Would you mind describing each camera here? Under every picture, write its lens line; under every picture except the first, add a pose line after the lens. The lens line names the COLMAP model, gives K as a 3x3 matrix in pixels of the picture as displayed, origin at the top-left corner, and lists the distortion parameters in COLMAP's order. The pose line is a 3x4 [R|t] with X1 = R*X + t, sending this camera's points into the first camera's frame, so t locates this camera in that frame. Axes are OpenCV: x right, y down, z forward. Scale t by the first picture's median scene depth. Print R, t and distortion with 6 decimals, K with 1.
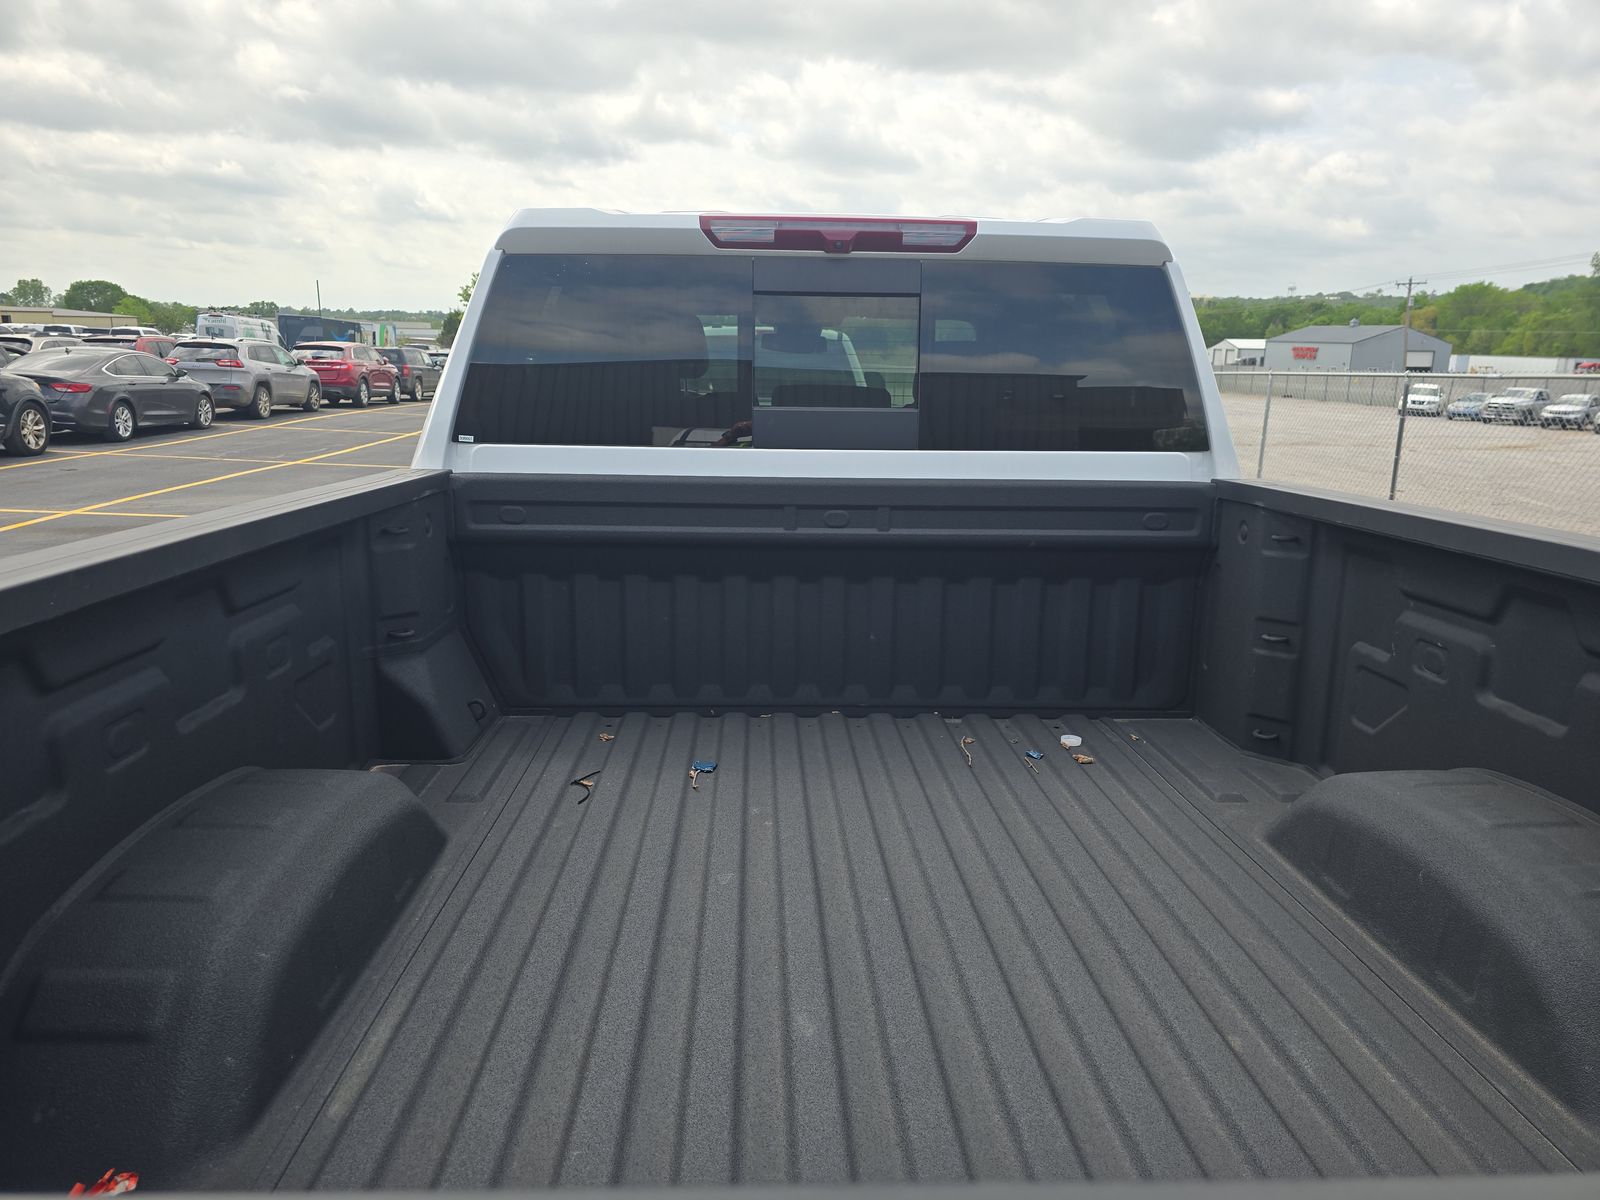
lens RADIAL K [[1133.2, 0, 800.0], [0, 1133.2, 600.0], [0, 0, 1]] dist [0.000835, 0.003137]
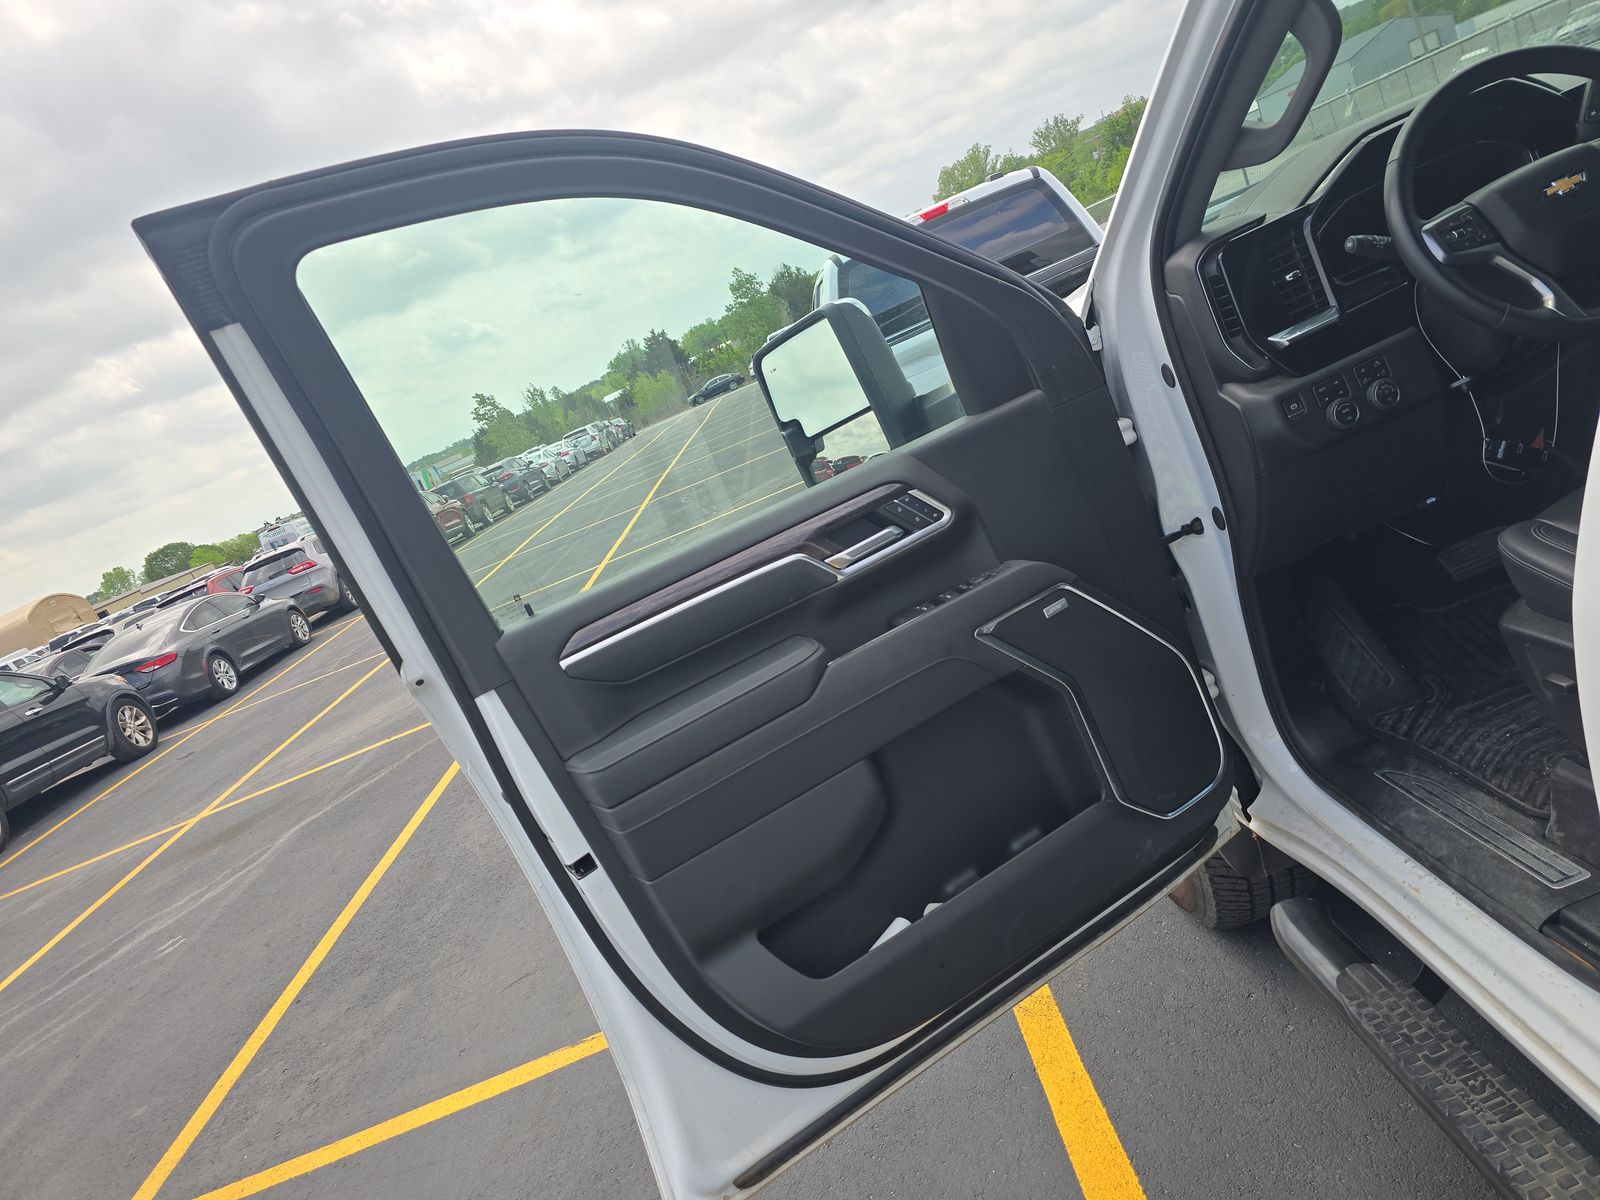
lens RADIAL K [[1133.2, 0, 800.0], [0, 1133.2, 600.0], [0, 0, 1]] dist [0.000835, 0.003137]
pose [[0.911740, -0.399278, -0.096478, -0.060388], [0.401248, 0.915969, 0.001116, -0.024773], [0.087925, -0.039729, 0.995334, 0.126864]]
